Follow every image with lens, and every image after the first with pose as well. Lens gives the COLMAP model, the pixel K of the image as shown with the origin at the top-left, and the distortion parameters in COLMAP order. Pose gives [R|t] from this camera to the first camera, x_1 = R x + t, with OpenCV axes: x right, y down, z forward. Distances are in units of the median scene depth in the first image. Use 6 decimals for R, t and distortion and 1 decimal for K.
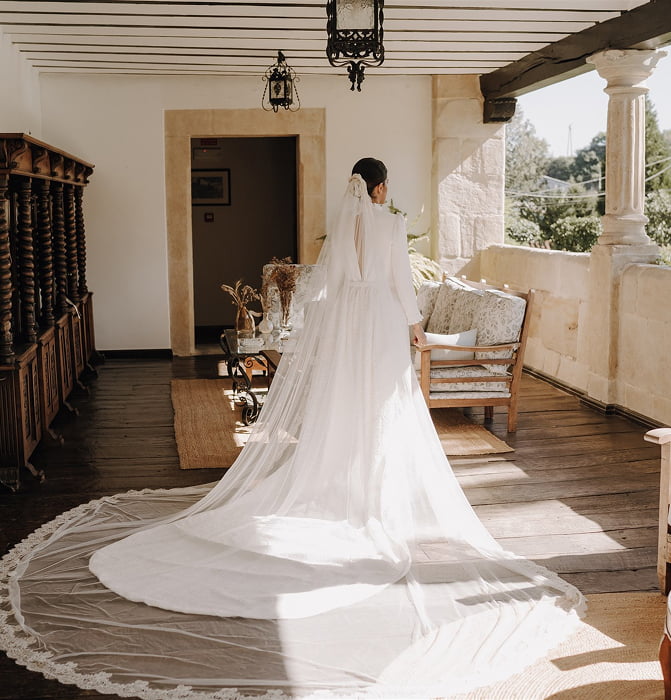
lens RADIAL K [[1272.9, 0, 335.5], [0, 1272.9, 350.0], [0, 0, 1]] dist [-0.168823, 0.050512]
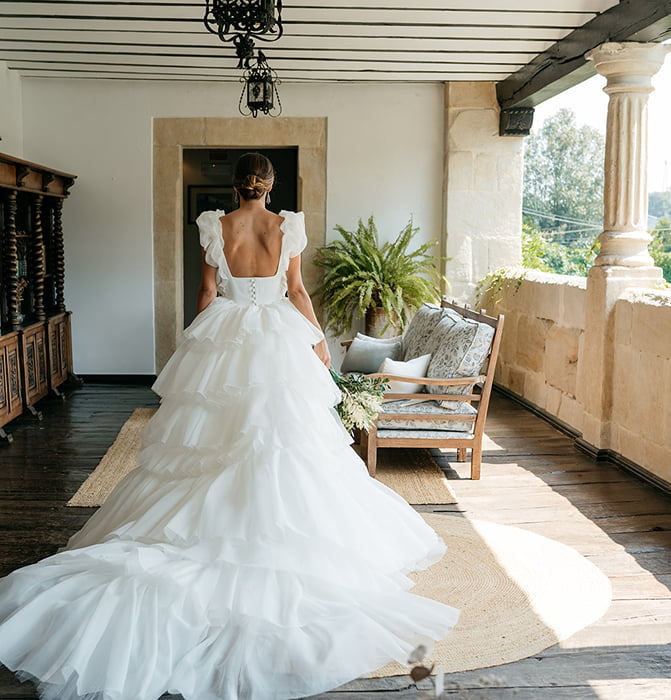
lens RADIAL K [[1272.9, 0, 335.5], [0, 1272.9, 350.0], [0, 0, 1]] dist [-0.168823, 0.050512]
pose [[0.996207, 0.024392, -0.083532, 0.091710], [-0.026698, 0.999289, -0.026606, 0.002323], [0.082823, 0.028735, 0.996150, 0.102278]]
